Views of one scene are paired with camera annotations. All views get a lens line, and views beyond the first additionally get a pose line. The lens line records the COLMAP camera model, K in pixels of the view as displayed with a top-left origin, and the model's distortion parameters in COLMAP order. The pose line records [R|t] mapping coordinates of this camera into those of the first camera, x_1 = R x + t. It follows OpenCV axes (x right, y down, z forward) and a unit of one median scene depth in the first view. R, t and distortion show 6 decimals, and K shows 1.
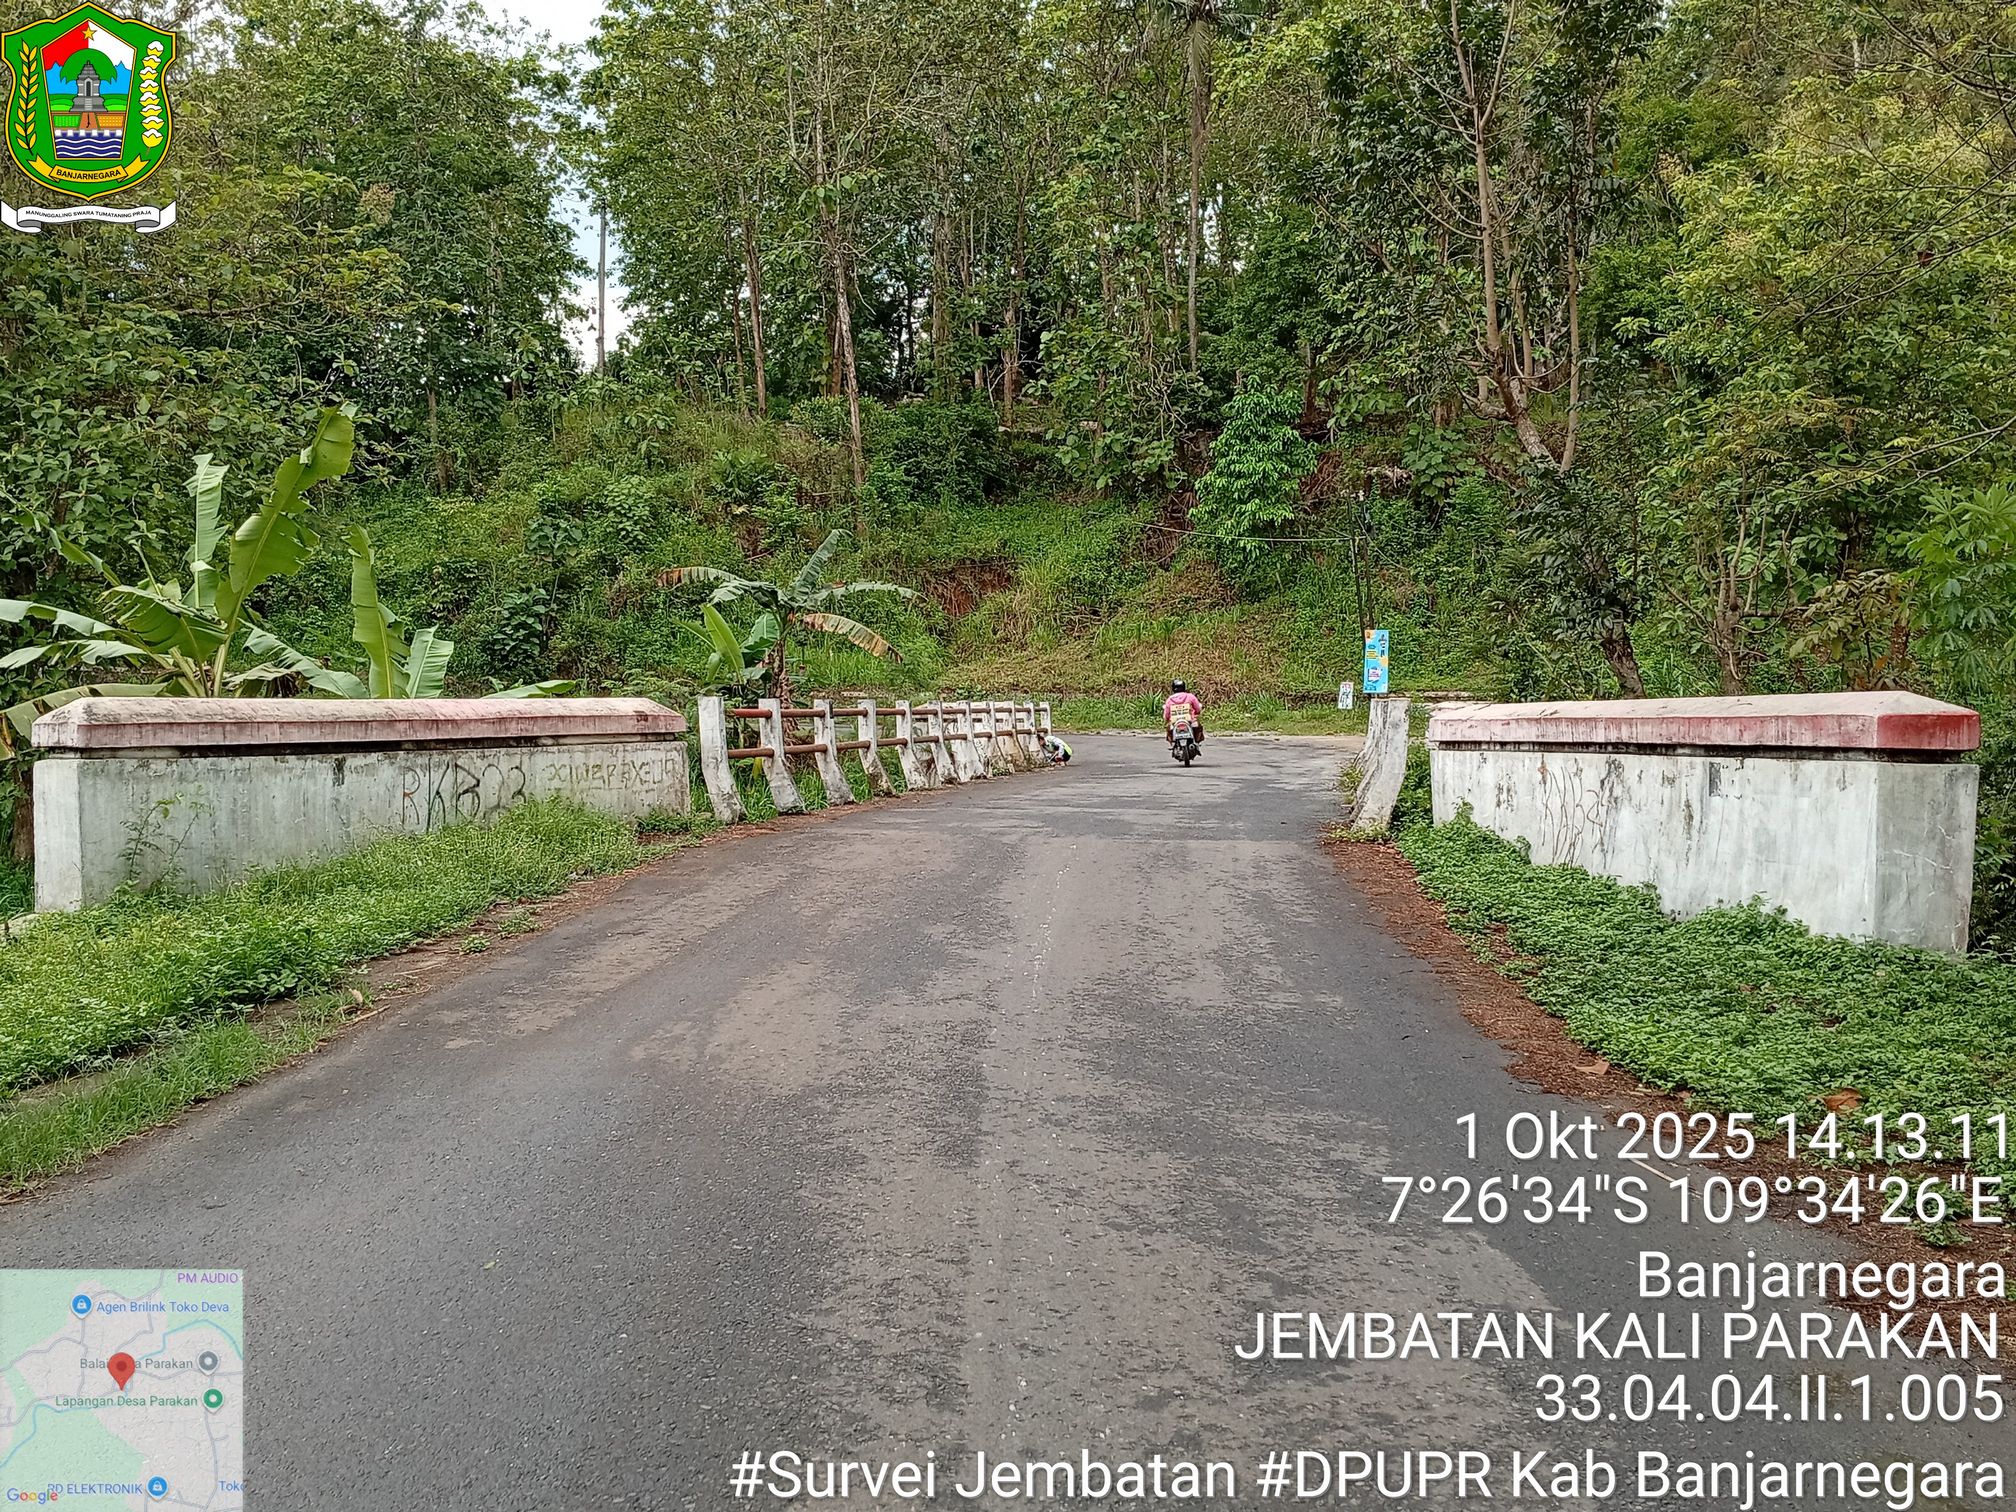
lens RADIAL K [[1551.2, 0, 1006.4], [0, 1551.2, 764.9], [0, 0, 1]] dist [0.123821, -0.234469]
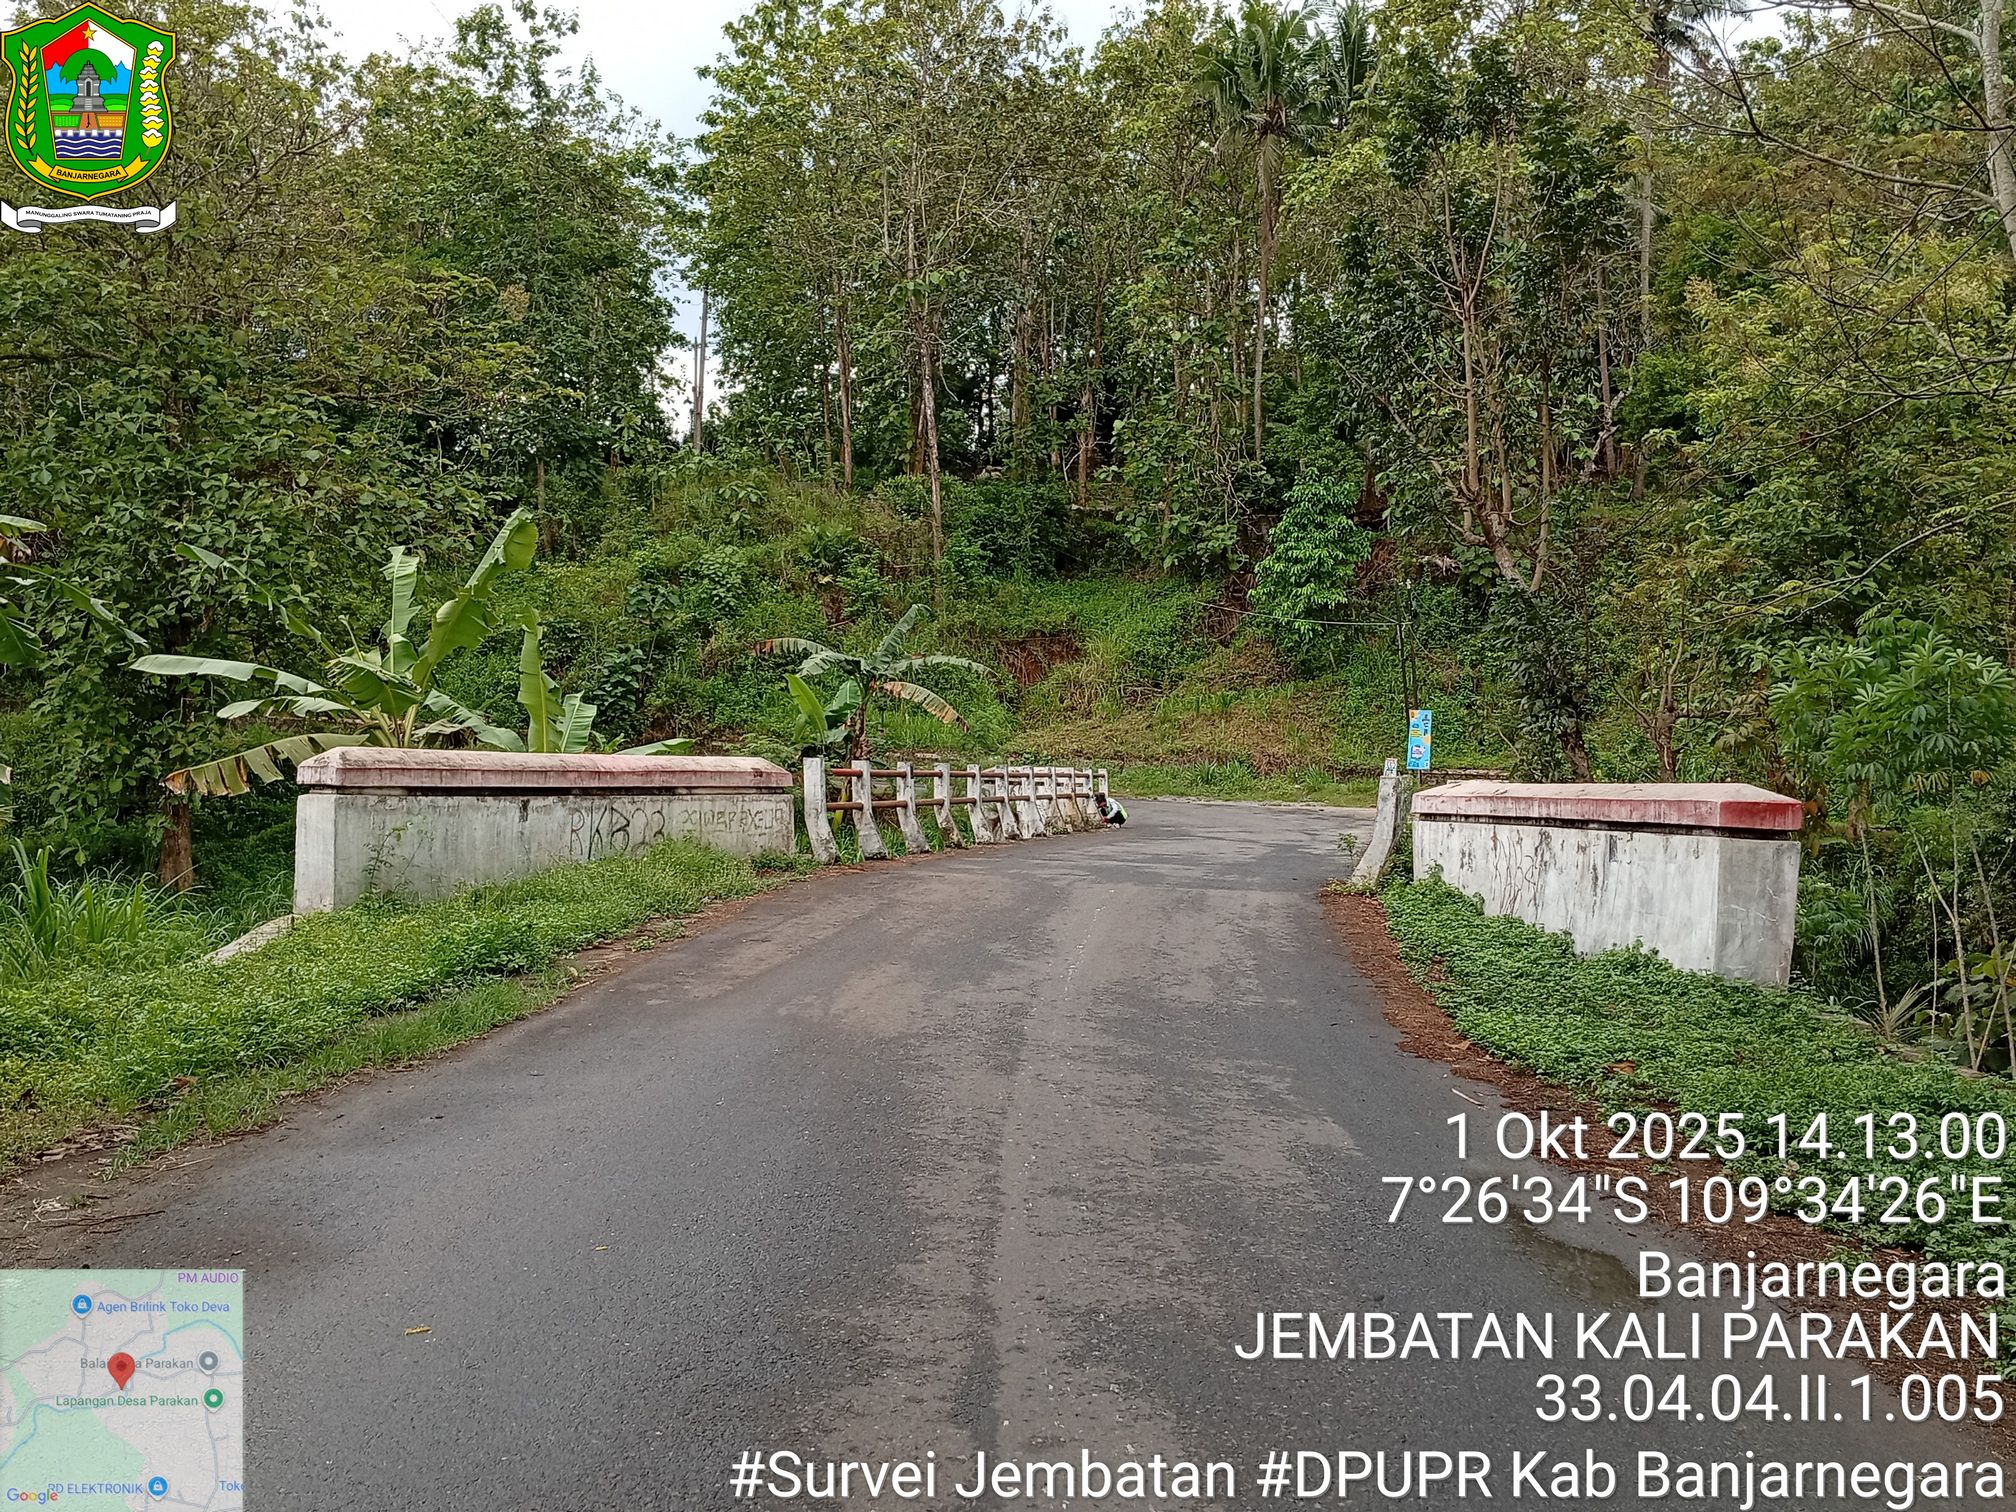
lens RADIAL K [[1476.6, 0, 1069.1], [0, 1476.6, 778.4], [0, 0, 1]] dist [0.119261, -0.256204]
pose [[0.999563, 0.029535, -0.001043, 0.007445], [-0.029553, 0.999026, -0.032764, 0.003312], [0.000074, 0.032781, 0.999463, -0.131314]]
